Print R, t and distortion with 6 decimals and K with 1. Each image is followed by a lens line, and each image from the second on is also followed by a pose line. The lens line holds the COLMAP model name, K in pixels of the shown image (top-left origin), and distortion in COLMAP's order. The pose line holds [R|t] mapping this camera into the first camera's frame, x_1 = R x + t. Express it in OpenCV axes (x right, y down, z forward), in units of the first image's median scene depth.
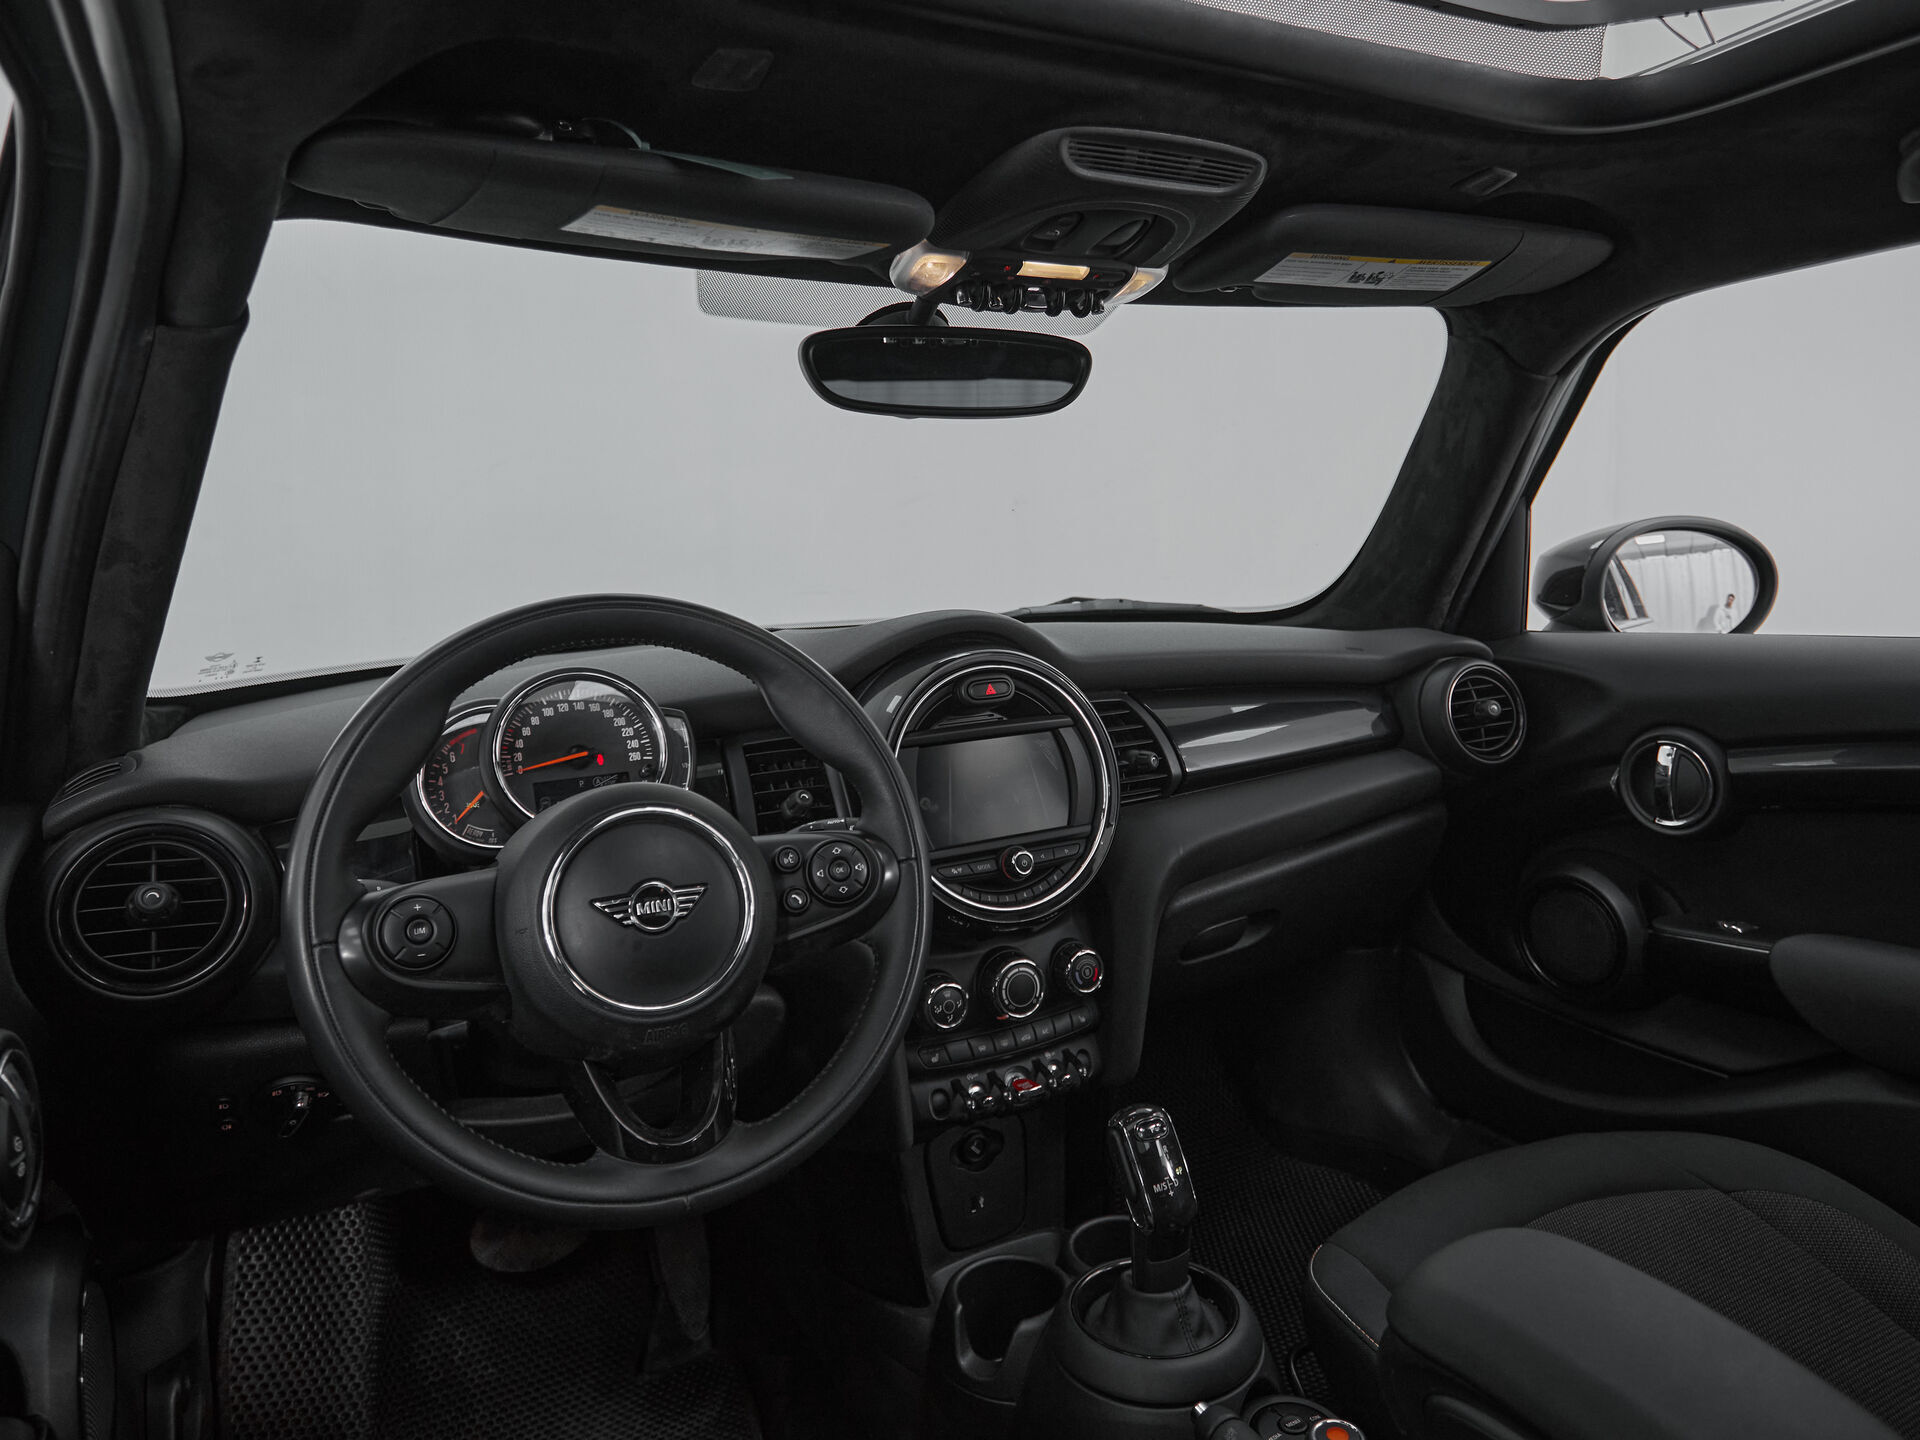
lens RADIAL K [[1230.0, 0, 963.0], [0, 1230.0, 662.4], [0, 0, 1]] dist [0.000861, -0.000264]
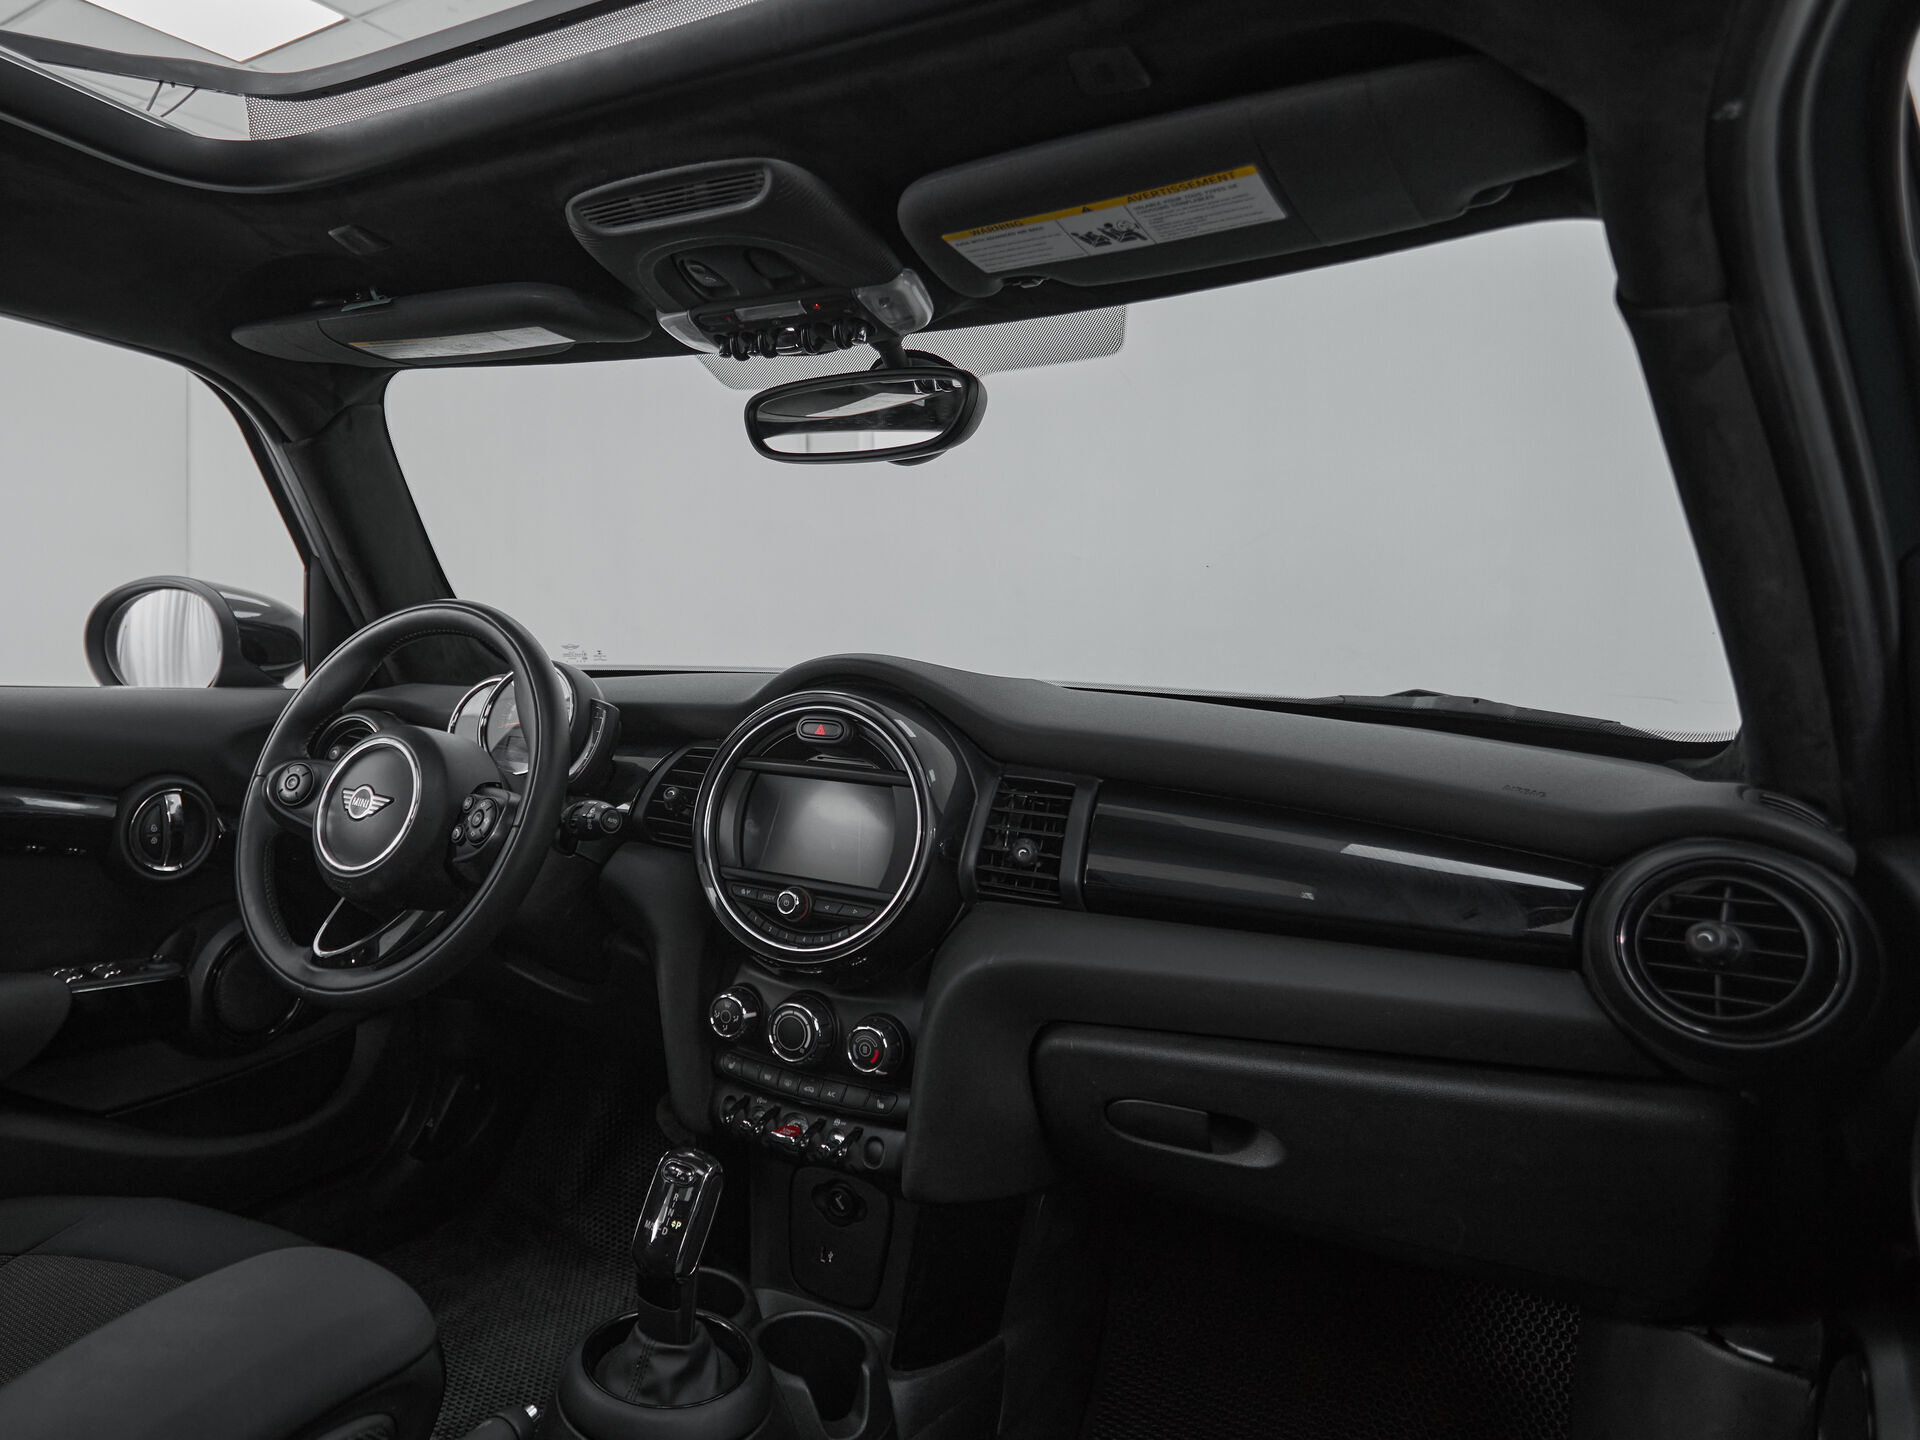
lens RADIAL K [[1203.0, 0, 745.9], [0, 1203.0, 693.1], [0, 0, 1]] dist [-0.000412, 0.002521]
pose [[0.475217, 0.101944, -0.873943, 0.867486], [-0.137992, 0.989609, 0.040401, -0.039780], [0.868980, 0.101398, 0.484346, 0.482201]]
